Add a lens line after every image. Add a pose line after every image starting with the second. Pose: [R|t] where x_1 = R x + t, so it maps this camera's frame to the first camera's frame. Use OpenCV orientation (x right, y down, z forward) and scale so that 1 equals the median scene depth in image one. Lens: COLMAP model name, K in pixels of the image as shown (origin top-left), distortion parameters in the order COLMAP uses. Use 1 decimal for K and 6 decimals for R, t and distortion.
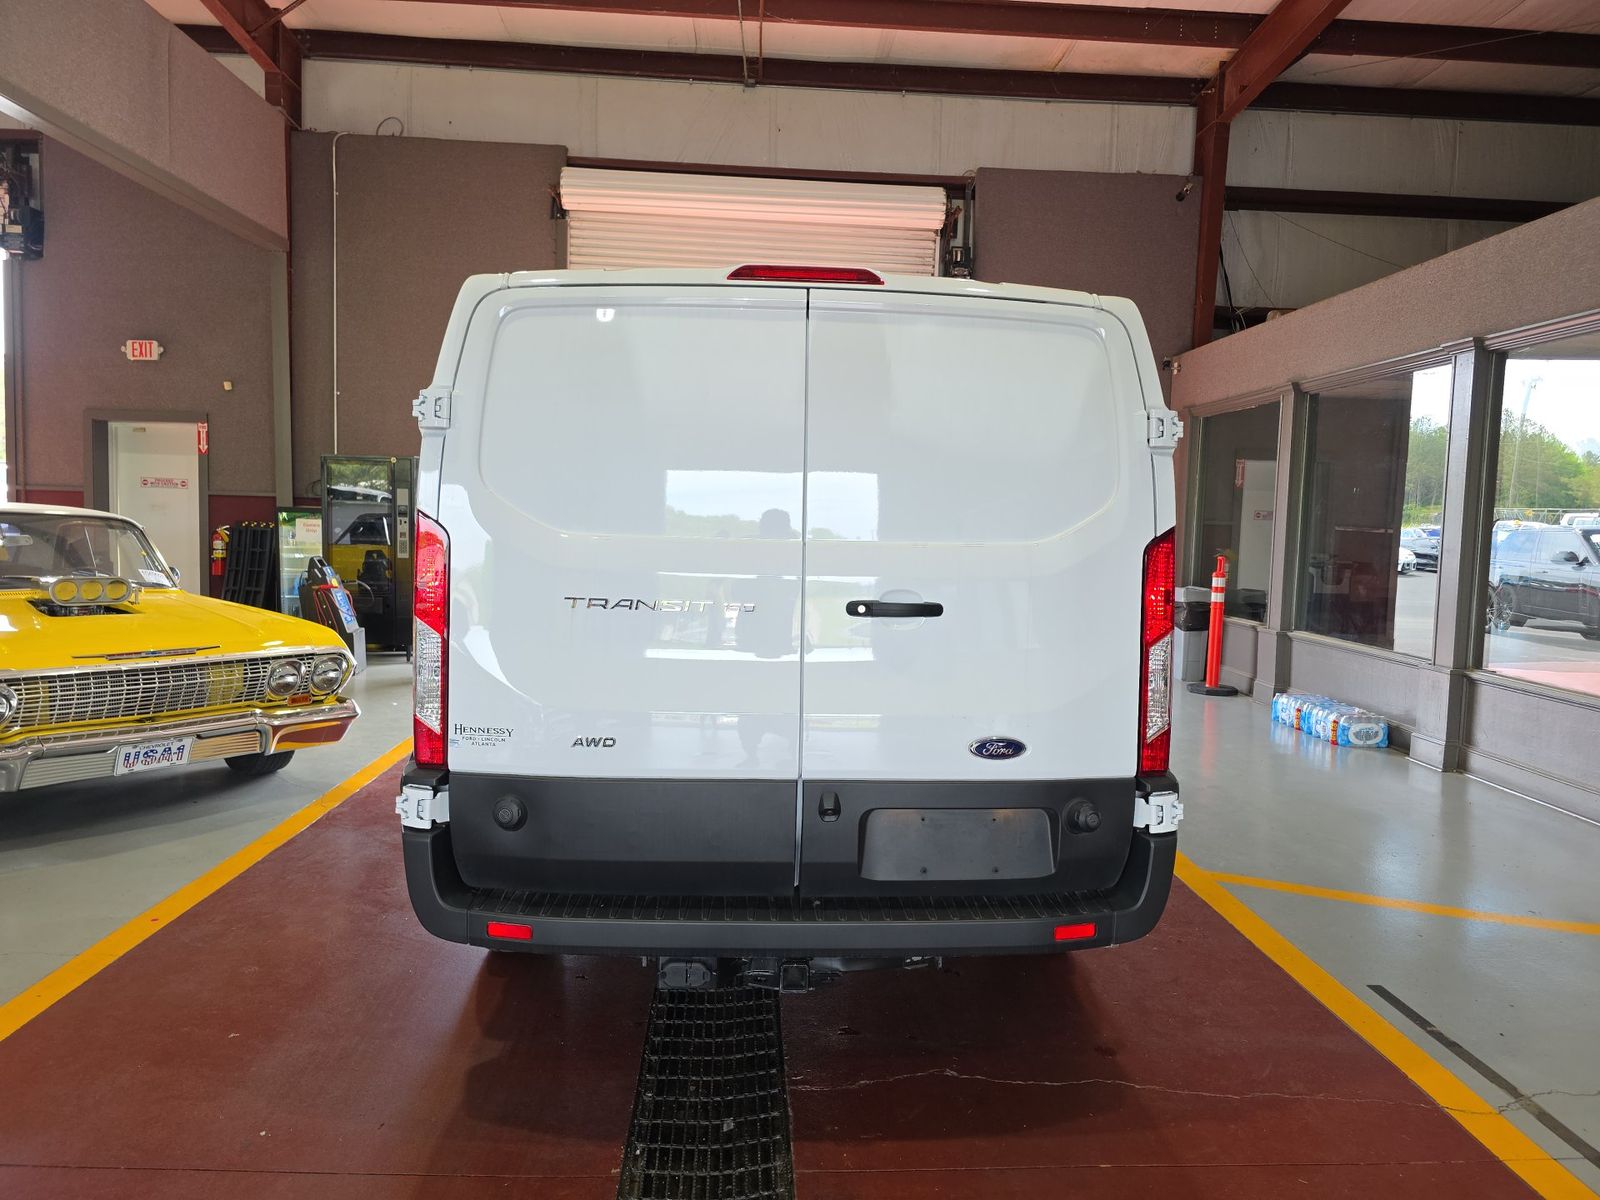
lens RADIAL K [[1083.2, 0, 821.4], [0, 1083.2, 590.2], [0, 0, 1]] dist [0.034113, -0.001580]
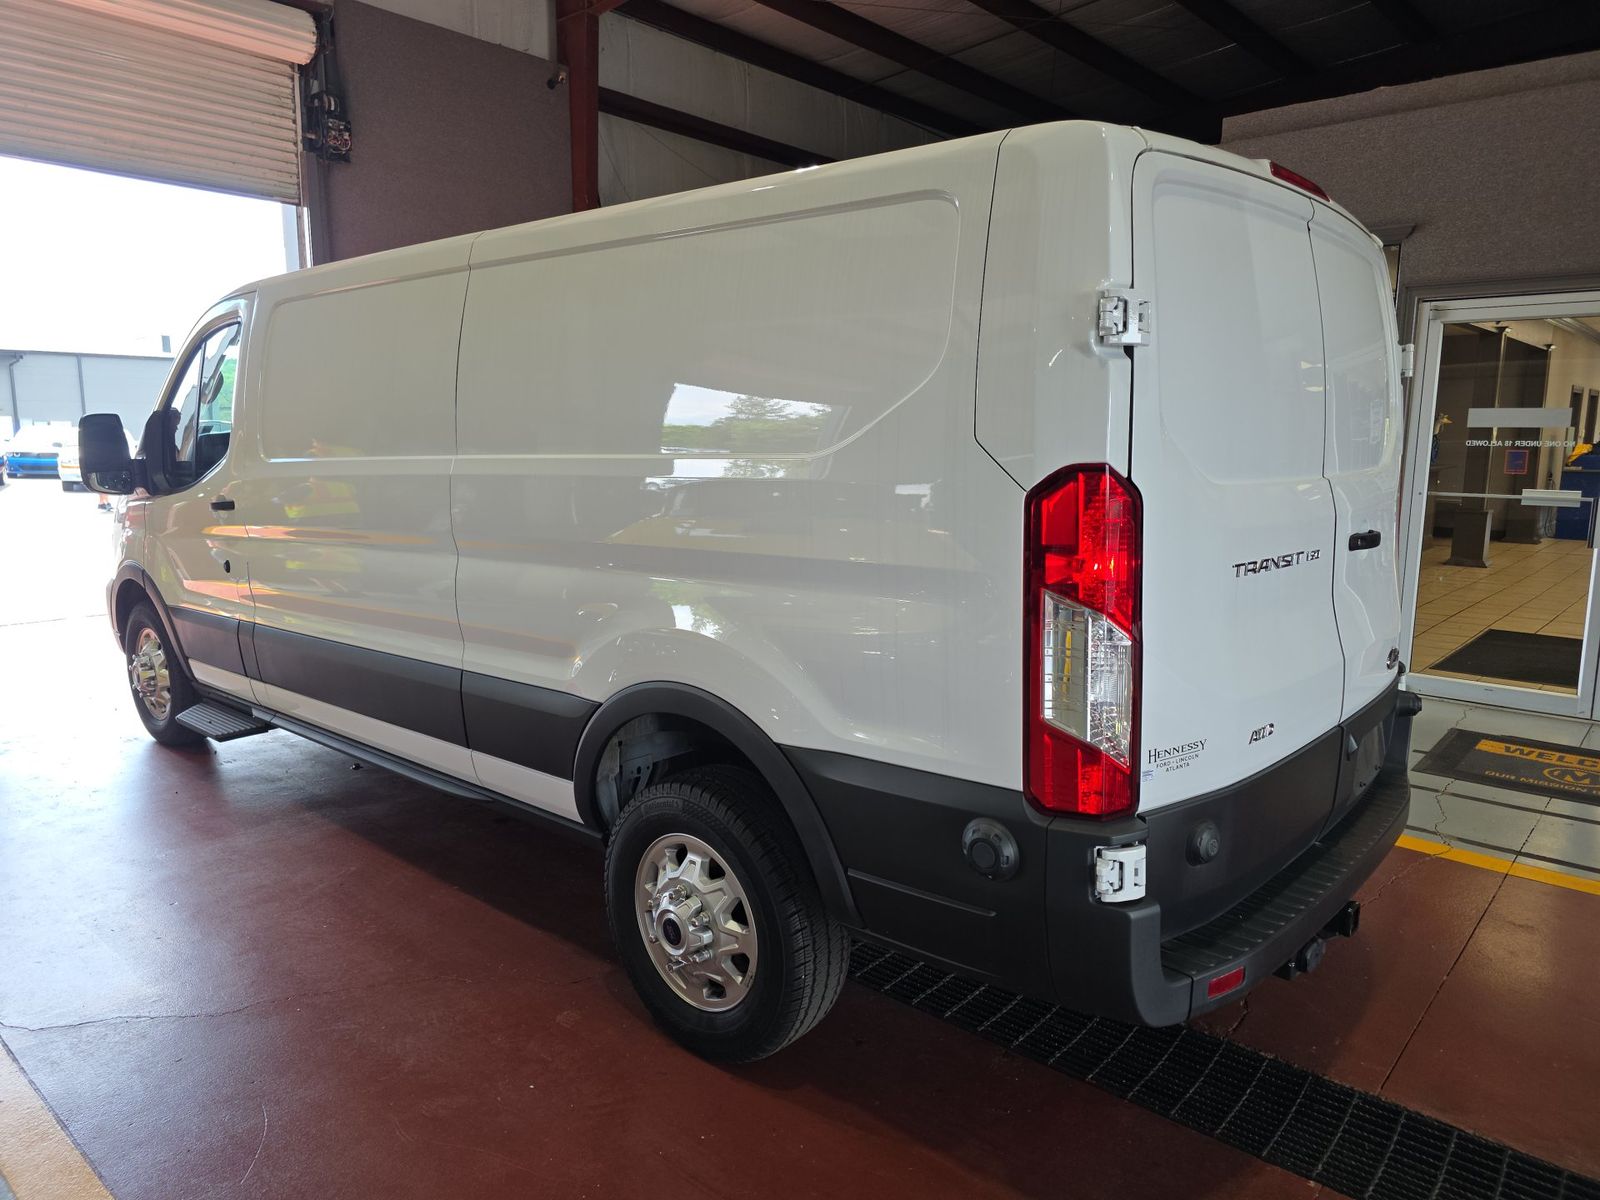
lens RADIAL K [[1090.1, 0, 800.0], [0, 1090.1, 600.0], [0, 0, 1]] dist [0.001702, -0.001258]
pose [[0.703713, -0.132303, 0.698057, -0.248525], [0.060758, 0.990116, 0.126407, -0.021377], [-0.707882, -0.046542, 0.704796, 0.160012]]
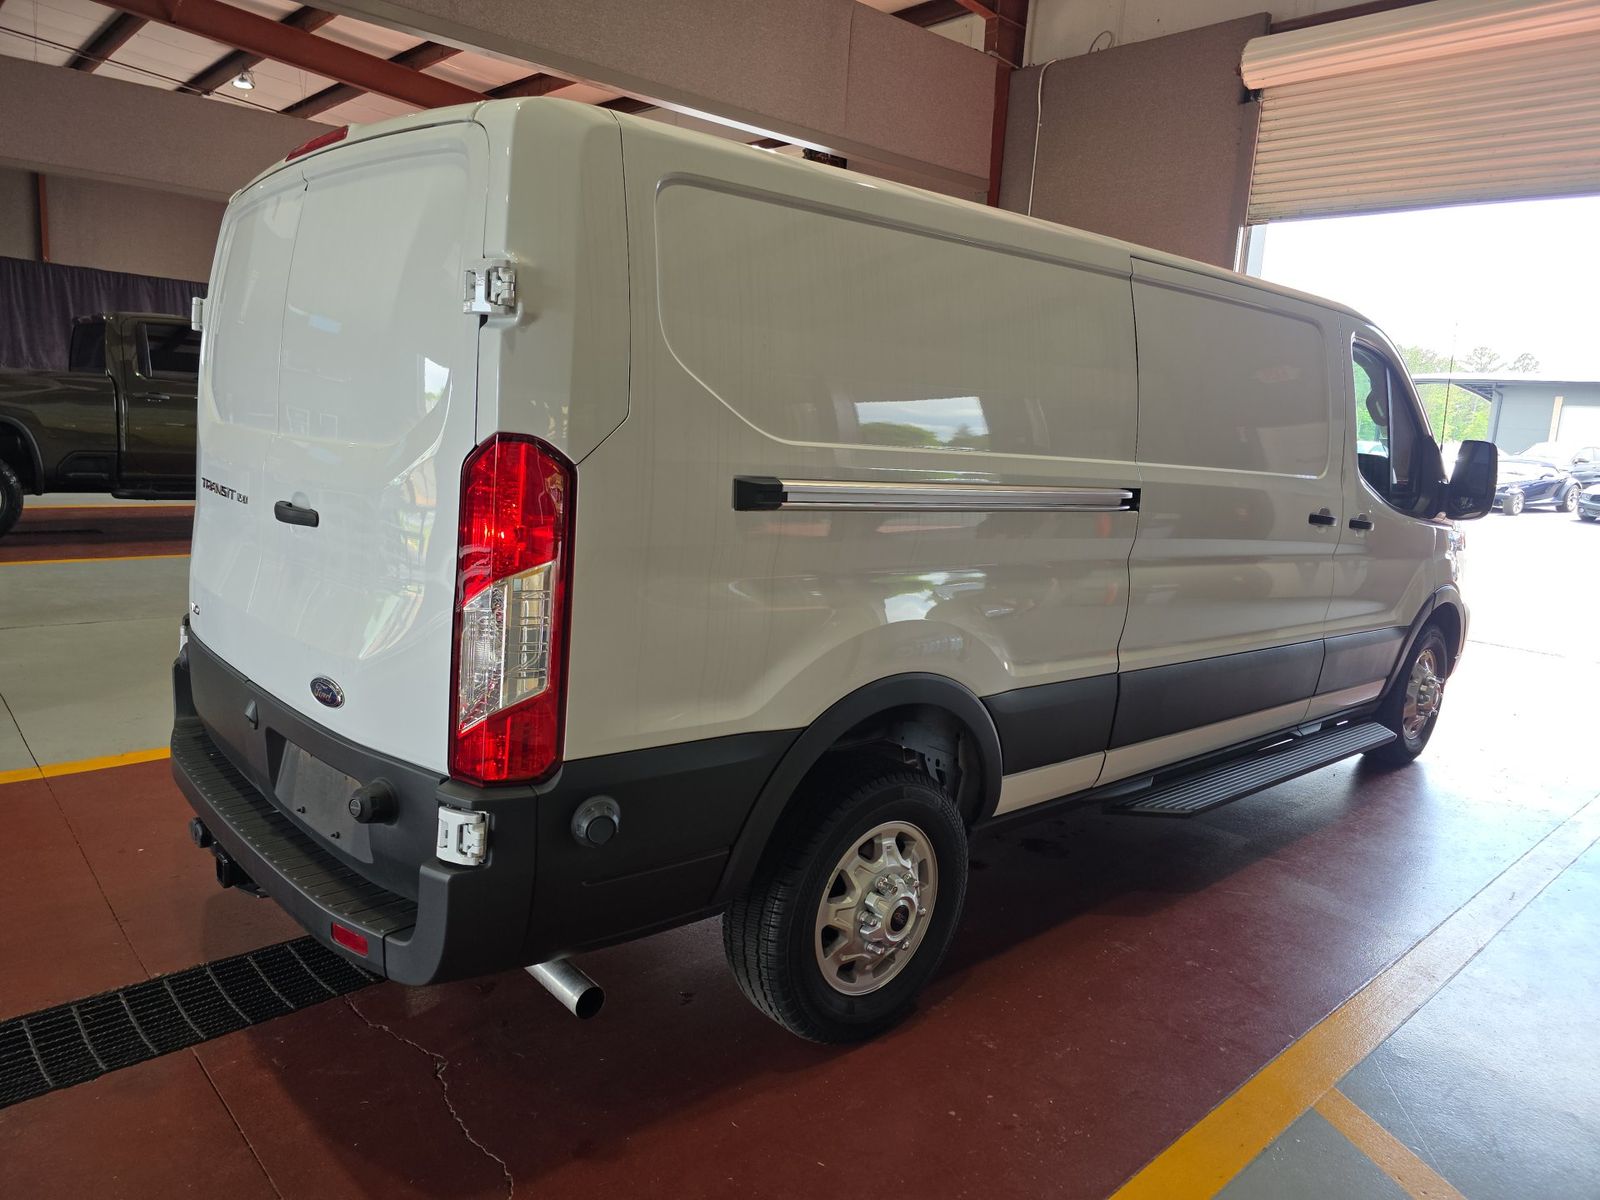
lens RADIAL K [[1071.4, 0, 800.0], [0, 1071.4, 600.0], [0, 0, 1]] dist [0.035092, -0.001002]
pose [[0.632524, 0.144912, -0.760864, 0.246938], [-0.095182, 0.989439, 0.109318, -0.012109], [0.768670, 0.003274, 0.639637, 0.183175]]
